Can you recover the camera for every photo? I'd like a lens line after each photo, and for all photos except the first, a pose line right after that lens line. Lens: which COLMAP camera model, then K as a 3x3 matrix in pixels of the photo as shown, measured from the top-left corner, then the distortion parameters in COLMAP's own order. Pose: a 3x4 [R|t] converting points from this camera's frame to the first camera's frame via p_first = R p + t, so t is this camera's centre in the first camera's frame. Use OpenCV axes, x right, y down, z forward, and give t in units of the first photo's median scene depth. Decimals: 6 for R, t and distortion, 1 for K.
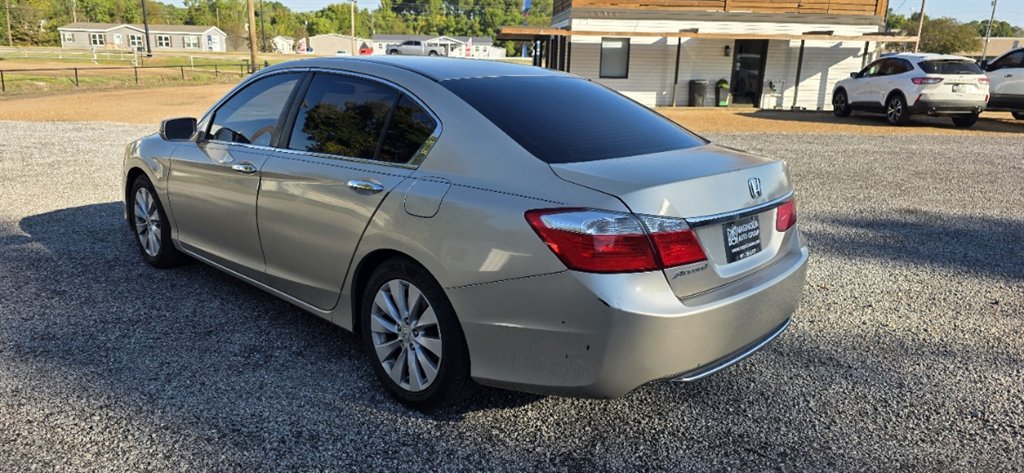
lens RADIAL K [[692.2, 0, 516.8], [0, 692.2, 240.1], [0, 0, 1]] dist [0.031752, -0.015809]
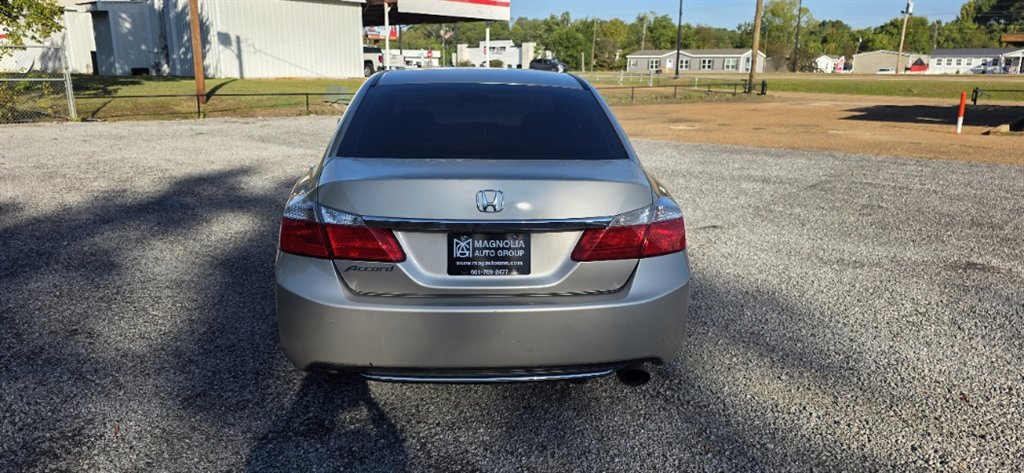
lens RADIAL K [[692.2, 0, 517.6], [0, 692.2, 237.6], [0, 0, 1]] dist [0.031752, -0.015809]
pose [[0.745003, 0.141956, -0.651782, 0.078949], [-0.162107, 0.986331, 0.029527, -0.004814], [0.647064, 0.083661, 0.757832, 0.028004]]
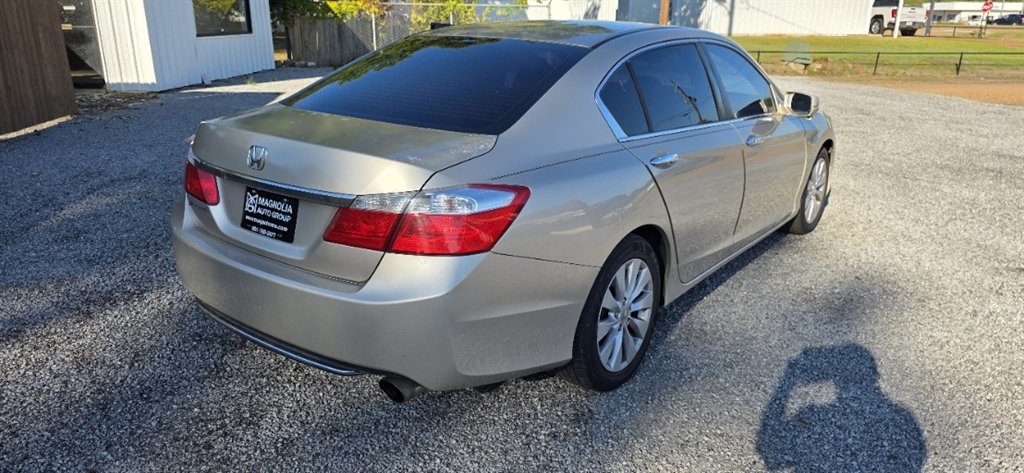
lens RADIAL K [[692.2, 0, 515.9], [0, 692.2, 231.2], [0, 0, 1]] dist [0.031752, -0.015809]
pose [[0.119975, 0.268139, -0.955880, 0.100854], [-0.260871, 0.937515, 0.230245, -0.022184], [0.957890, 0.221737, 0.182428, 0.095664]]
